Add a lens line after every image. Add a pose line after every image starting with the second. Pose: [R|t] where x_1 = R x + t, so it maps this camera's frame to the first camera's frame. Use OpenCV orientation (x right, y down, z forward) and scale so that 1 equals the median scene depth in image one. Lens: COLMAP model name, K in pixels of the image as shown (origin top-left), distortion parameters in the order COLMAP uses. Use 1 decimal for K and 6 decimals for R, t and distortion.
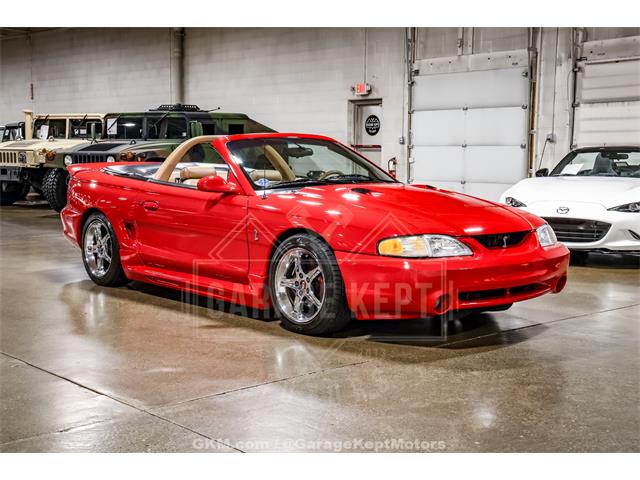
lens RADIAL K [[921.0, 0, 320.0], [0, 921.0, 240.0], [0, 0, 1]] dist [0.152499, 0.173089]
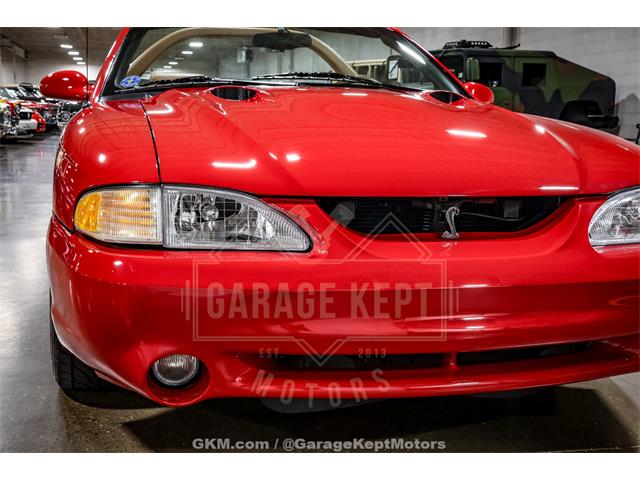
lens RADIAL K [[921.0, 0, 320.0], [0, 921.0, 240.0], [0, 0, 1]] dist [0.152499, 0.173089]
pose [[0.887437, 0.078699, -0.454161, 0.161810], [-0.066842, 0.996874, 0.042133, -0.001446], [0.456057, -0.007033, 0.889923, 0.333880]]
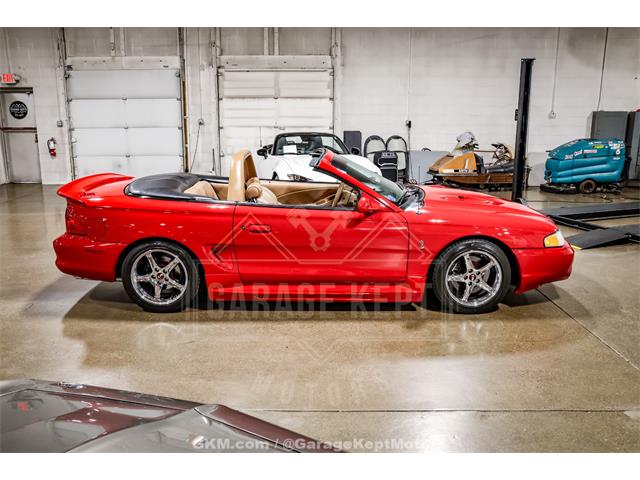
lens RADIAL K [[605.8, 0, 320.0], [0, 605.8, 240.0], [0, 0, 1]] dist [-0.127813, 0.193344]
pose [[0.645764, -0.175169, 0.743172, -0.403858], [0.076641, 0.983283, 0.165169, -0.083076], [-0.759681, -0.049702, 0.648394, 0.318914]]
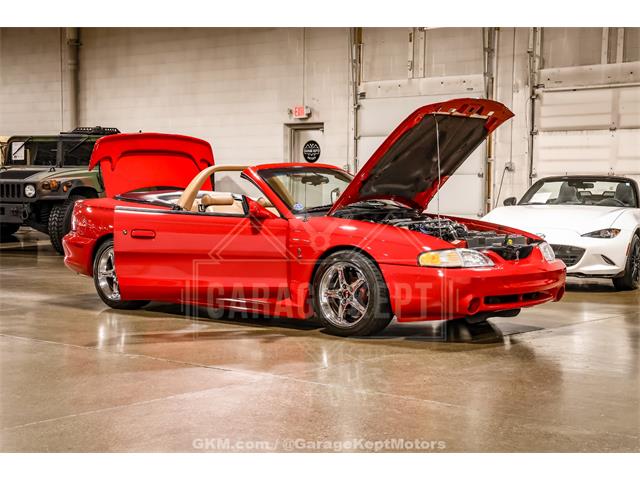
lens RADIAL K [[1216.3, 0, 320.0], [0, 1216.3, 240.0], [0, 0, 1]] dist [0.323504, 0.133458]
pose [[0.991793, -0.006044, 0.127710, -0.127614], [0.012019, 0.998866, -0.046067, 0.026111], [-0.127287, 0.047224, 0.990741, -0.266027]]
